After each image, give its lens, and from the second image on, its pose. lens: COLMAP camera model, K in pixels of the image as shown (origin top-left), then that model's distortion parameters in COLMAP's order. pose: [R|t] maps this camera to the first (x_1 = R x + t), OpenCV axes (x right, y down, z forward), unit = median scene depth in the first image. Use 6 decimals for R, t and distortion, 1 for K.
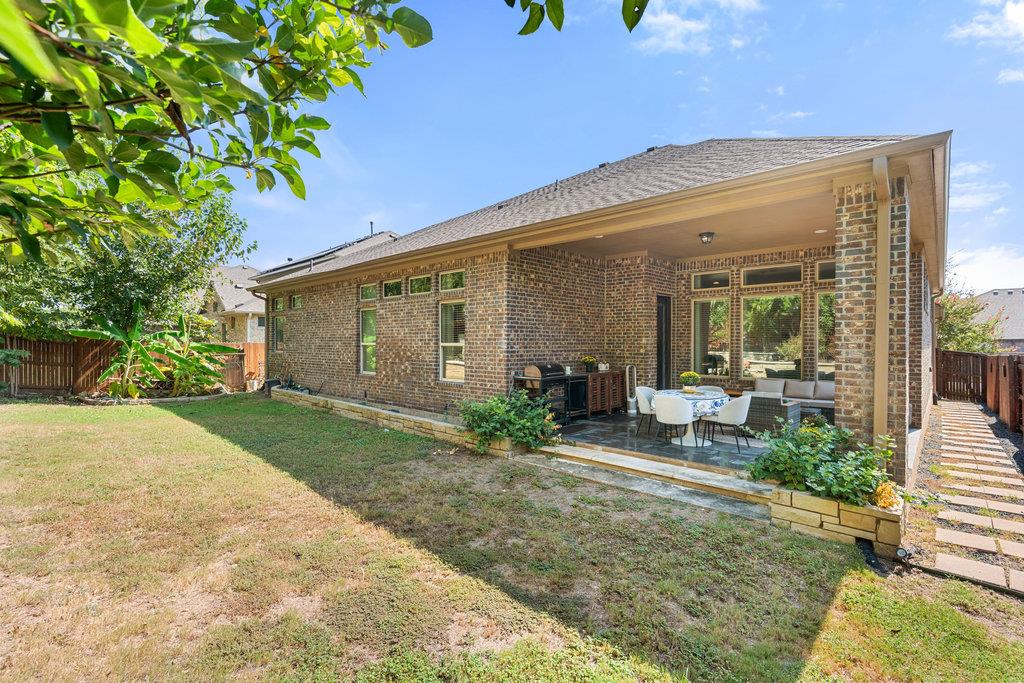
lens RADIAL K [[459.4, 0, 512.0], [0, 459.4, 341.5], [0, 0, 1]] dist [-0.000140, -0.000082]
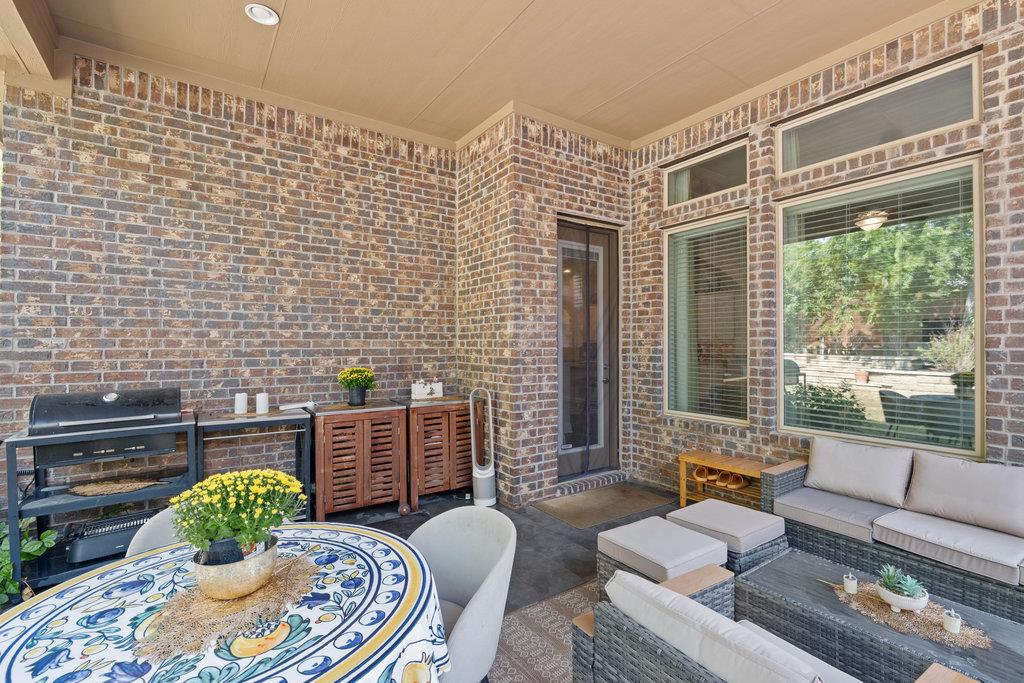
lens RADIAL K [[467.6, 0, 512.0], [0, 467.6, 341.5], [0, 0, 1]] dist [-0.002479, -0.000541]
pose [[0.977794, -0.005930, -0.209482, 0.372301], [0.004554, 0.999965, -0.007049, 0.012807], [0.209517, 0.005938, 0.977787, 0.598378]]
